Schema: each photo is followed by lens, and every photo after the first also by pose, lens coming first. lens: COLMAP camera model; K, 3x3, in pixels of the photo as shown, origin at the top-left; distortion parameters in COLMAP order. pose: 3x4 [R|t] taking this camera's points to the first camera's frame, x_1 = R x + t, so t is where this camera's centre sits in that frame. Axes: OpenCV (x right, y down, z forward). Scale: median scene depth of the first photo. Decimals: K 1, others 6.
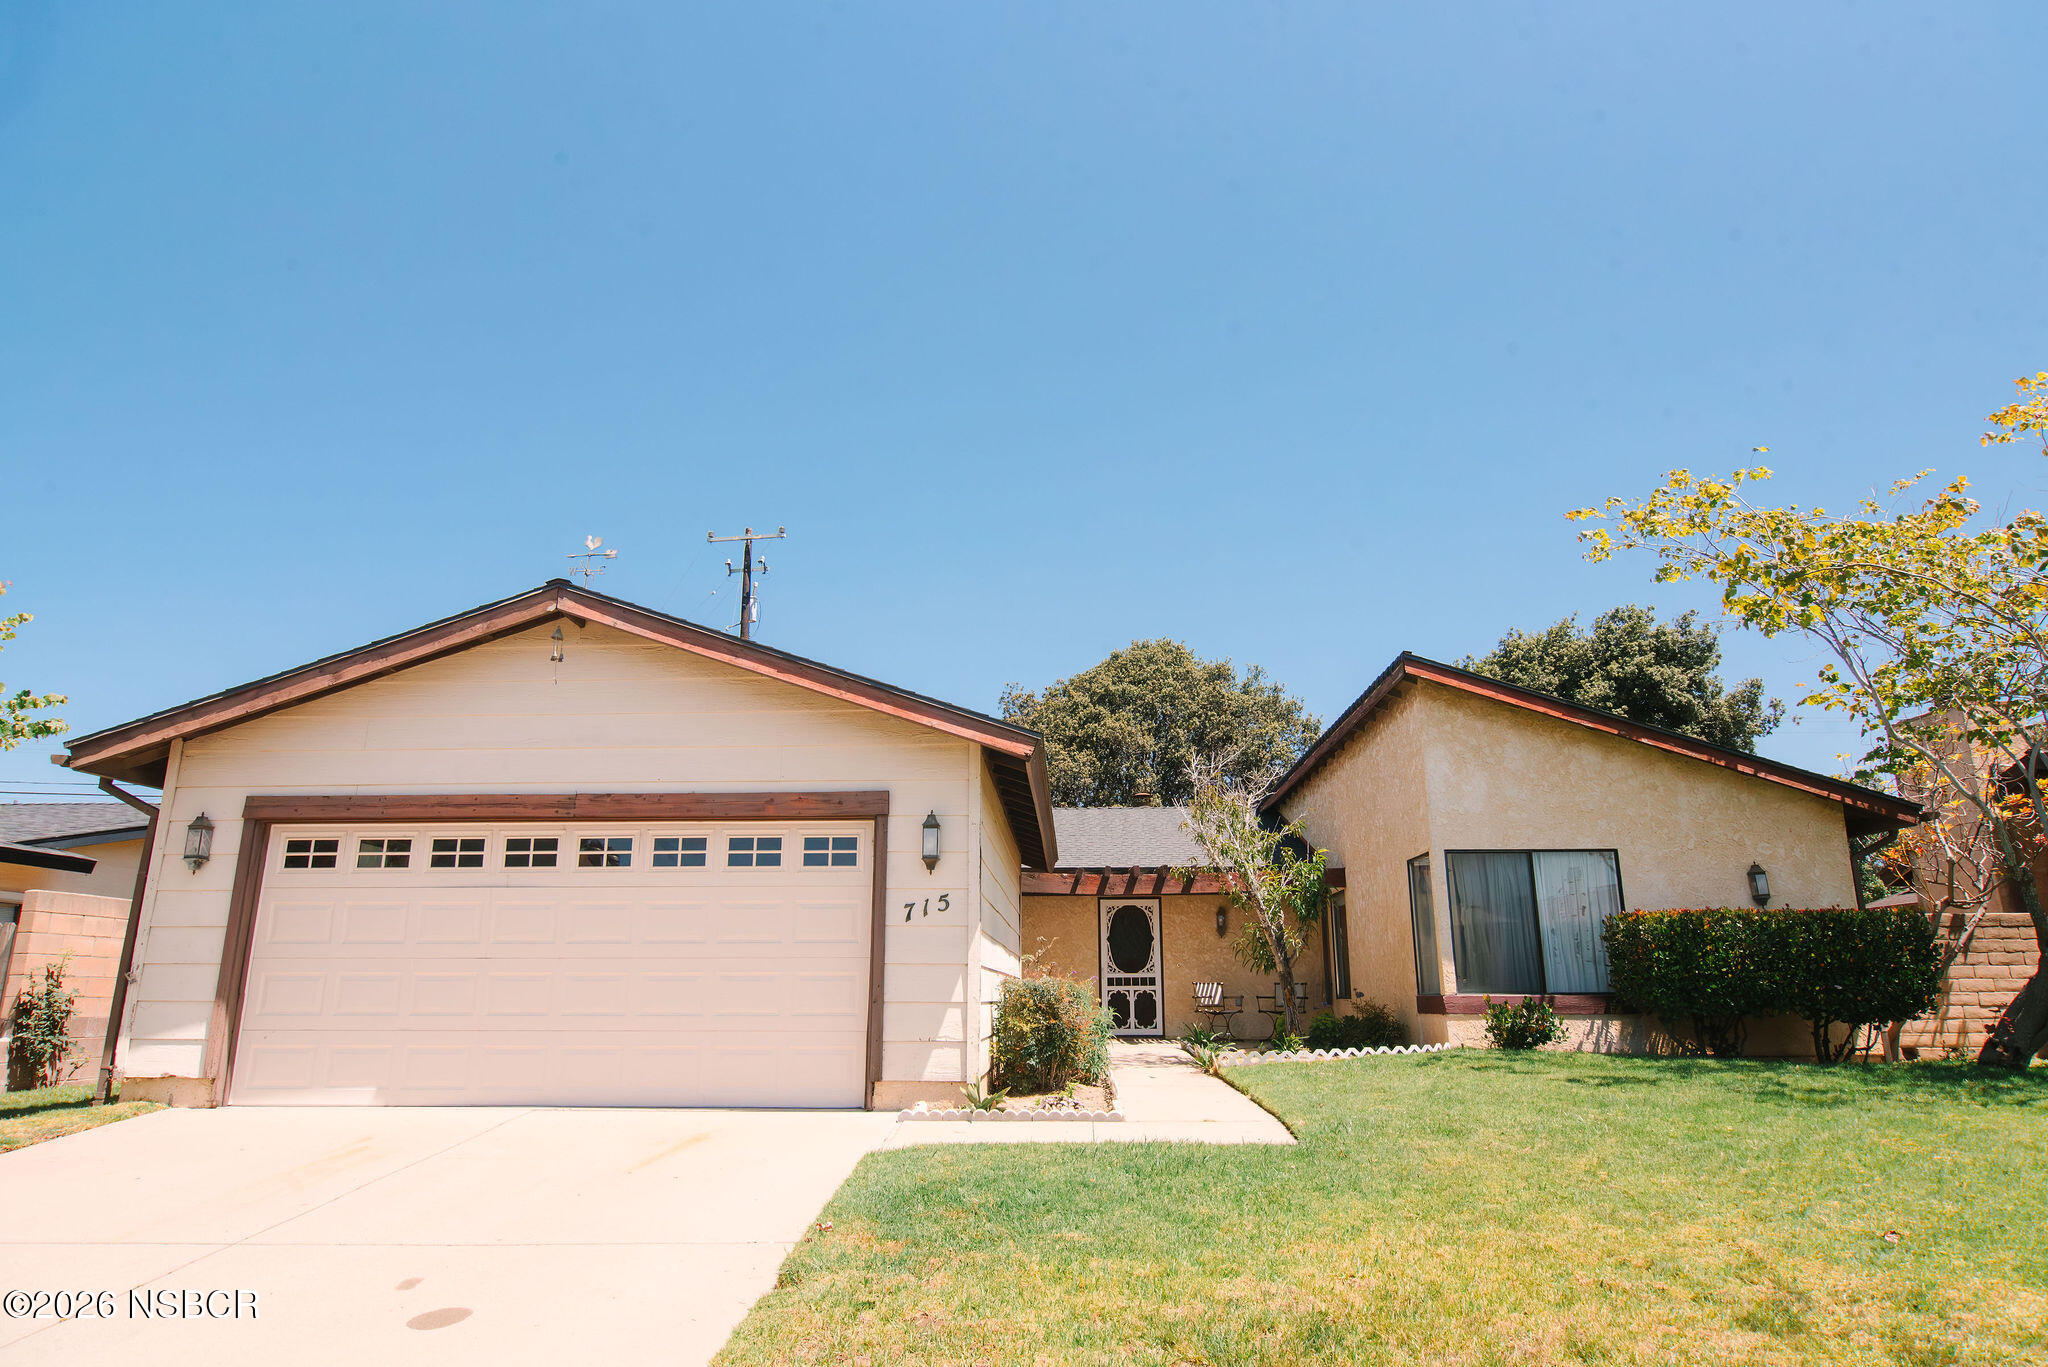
lens RADIAL K [[1201.3, 0, 1024.0], [0, 1201.3, 683.5], [0, 0, 1]] dist [-0.004923, -0.002168]
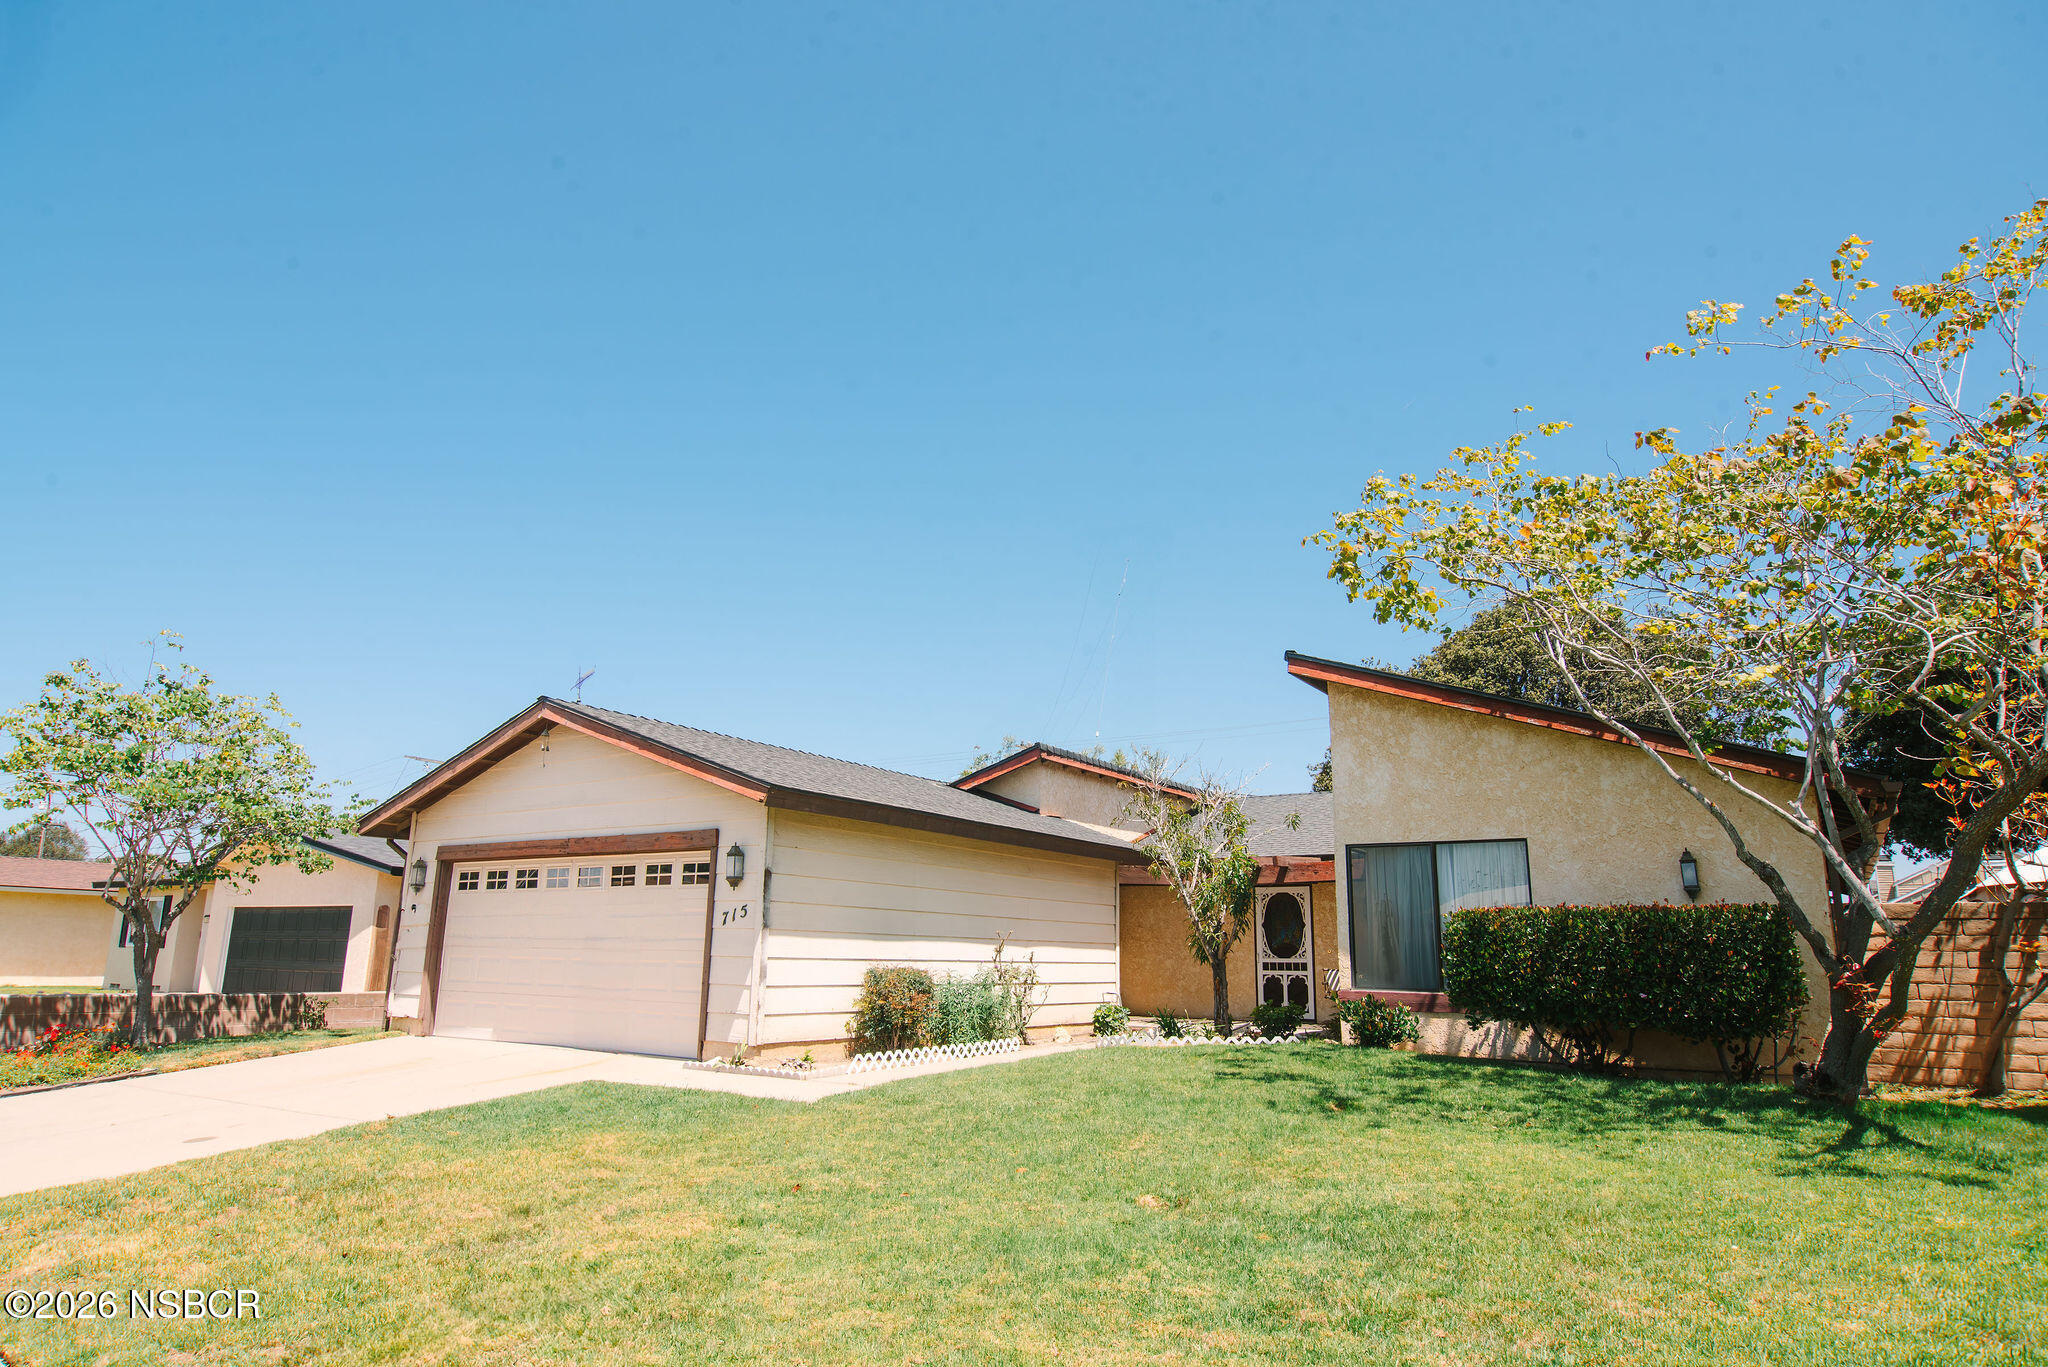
lens RADIAL K [[1201.3, 0, 1024.0], [0, 1201.3, 683.5], [0, 0, 1]] dist [-0.004923, -0.002168]
pose [[0.853311, -0.100447, -0.511635, 0.801314], [0.113295, 0.993543, -0.006102, -0.023120], [0.508944, -0.052759, 0.859181, 0.018620]]
